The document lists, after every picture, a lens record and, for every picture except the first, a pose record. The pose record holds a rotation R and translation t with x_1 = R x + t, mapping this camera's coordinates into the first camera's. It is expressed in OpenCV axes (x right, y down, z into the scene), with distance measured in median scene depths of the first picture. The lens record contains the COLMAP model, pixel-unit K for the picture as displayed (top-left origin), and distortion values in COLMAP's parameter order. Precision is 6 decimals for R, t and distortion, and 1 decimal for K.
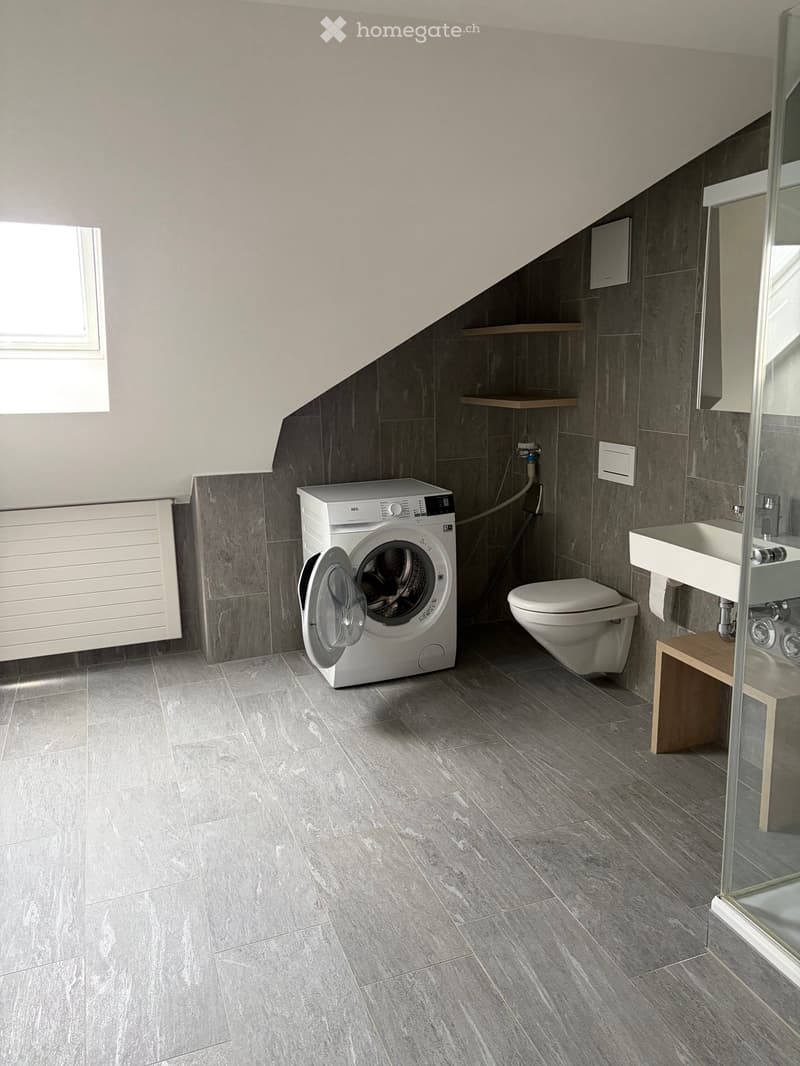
lens RADIAL K [[814.0, 0, 400.0], [0, 814.0, 533.0], [0, 0, 1]] dist [-0.000707, -0.009316]
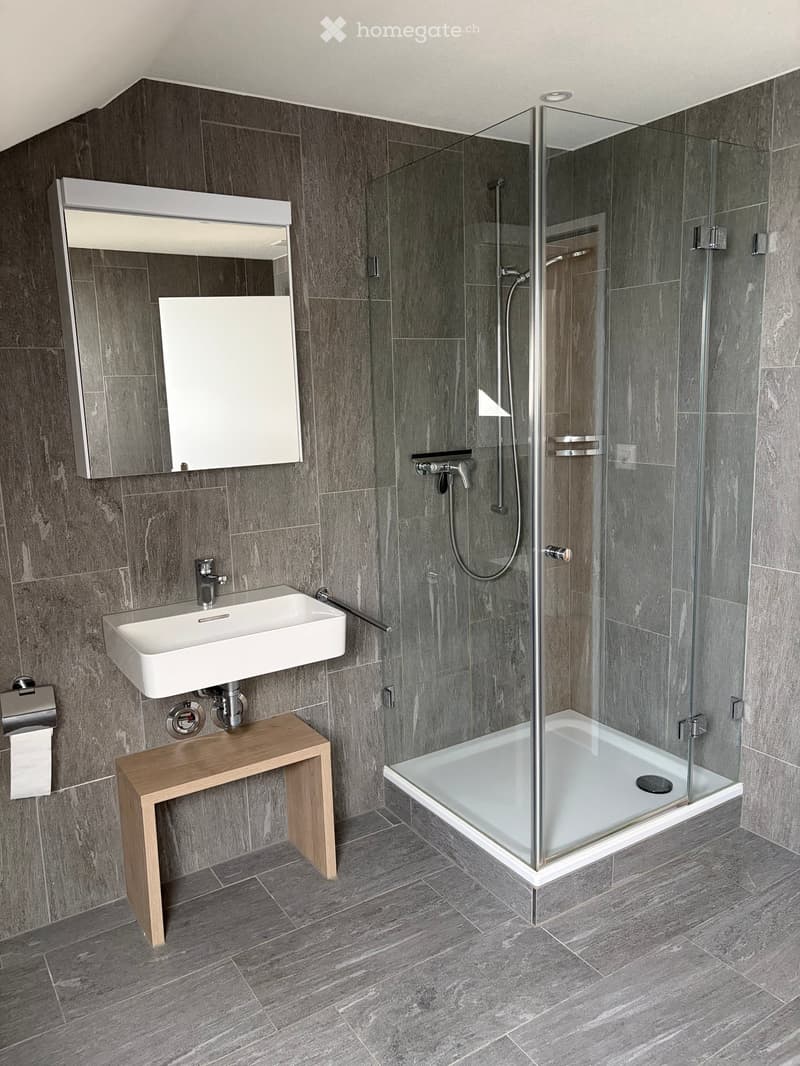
lens RADIAL K [[814.0, 0, 400.0], [0, 814.0, 533.0], [0, 0, 1]] dist [-0.000707, -0.009316]
pose [[-0.206969, -0.155369, 0.965932, -0.464919], [0.243521, 0.948054, 0.204672, -0.216048], [-0.947555, 0.277586, -0.158382, 0.994189]]
